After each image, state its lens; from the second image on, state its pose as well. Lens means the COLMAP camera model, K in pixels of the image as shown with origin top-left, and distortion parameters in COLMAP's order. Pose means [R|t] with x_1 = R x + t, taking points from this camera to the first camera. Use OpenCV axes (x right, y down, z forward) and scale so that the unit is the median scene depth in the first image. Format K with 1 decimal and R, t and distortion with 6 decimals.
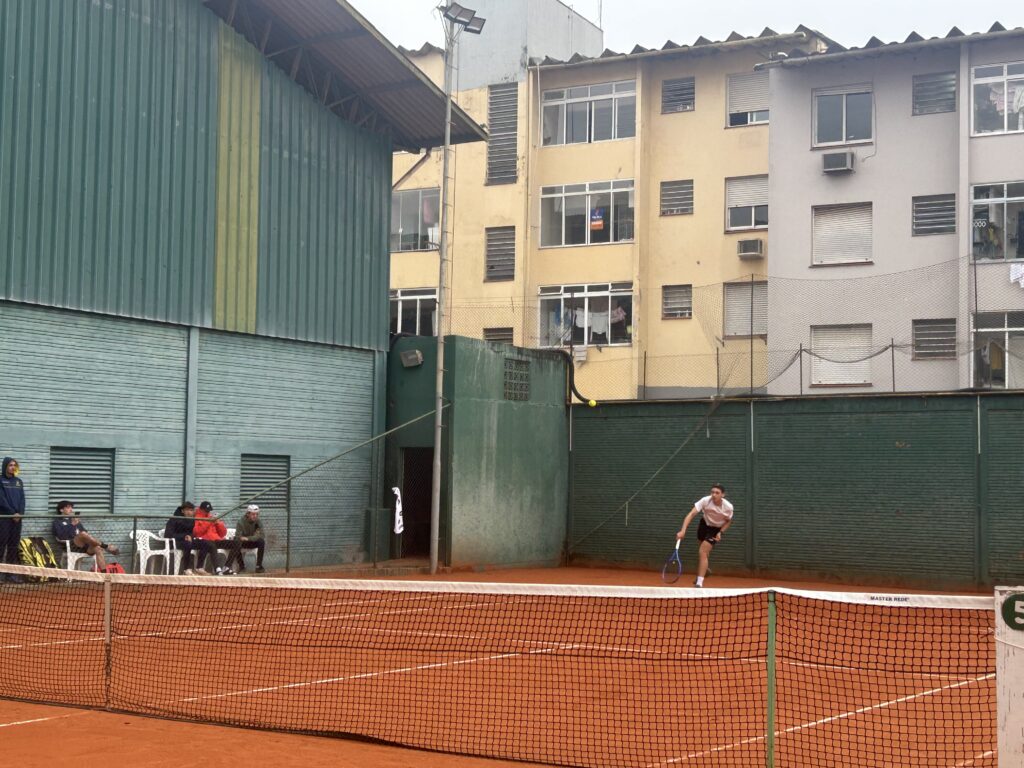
lens RADIAL K [[1625.4, 0, 512.0], [0, 1625.4, 384.0], [0, 0, 1]] dist [-0.002026, 0.000009]
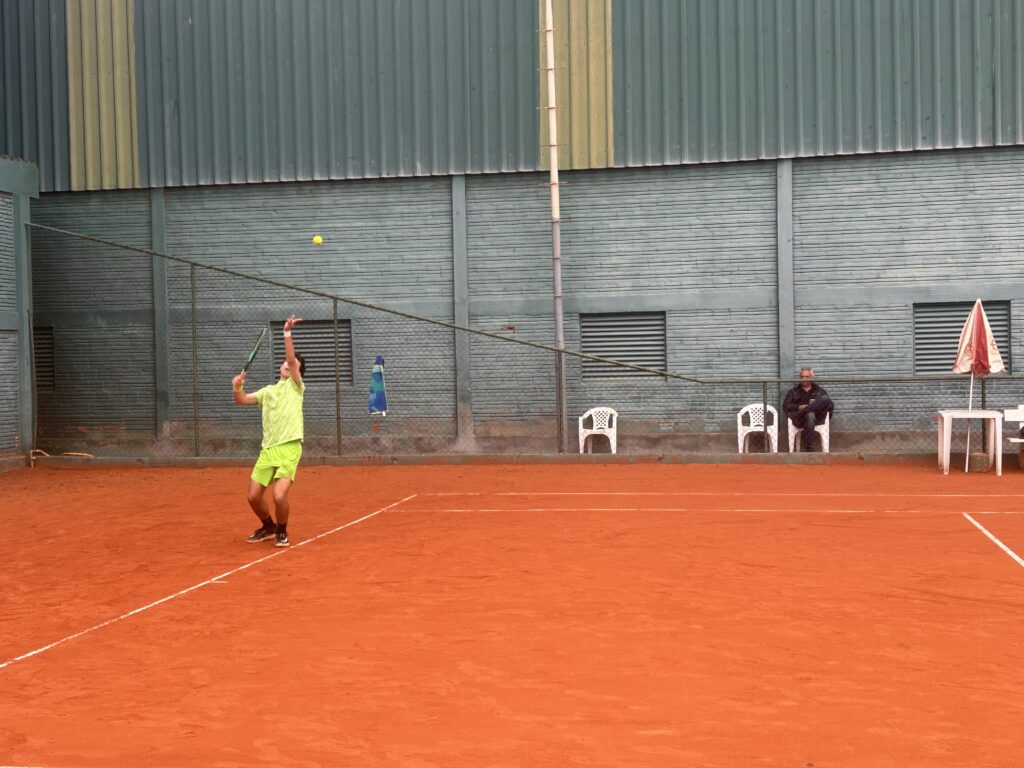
lens RADIAL K [[1314.2, 0, 512.0], [0, 1314.2, 384.0], [0, 0, 1]] dist [-0.009068, -0.017958]
pose [[0.338685, -0.003527, -0.940893, 0.422296], [0.089576, 0.995572, 0.028512, 0.051863], [0.936626, -0.093938, 0.337501, 0.665675]]
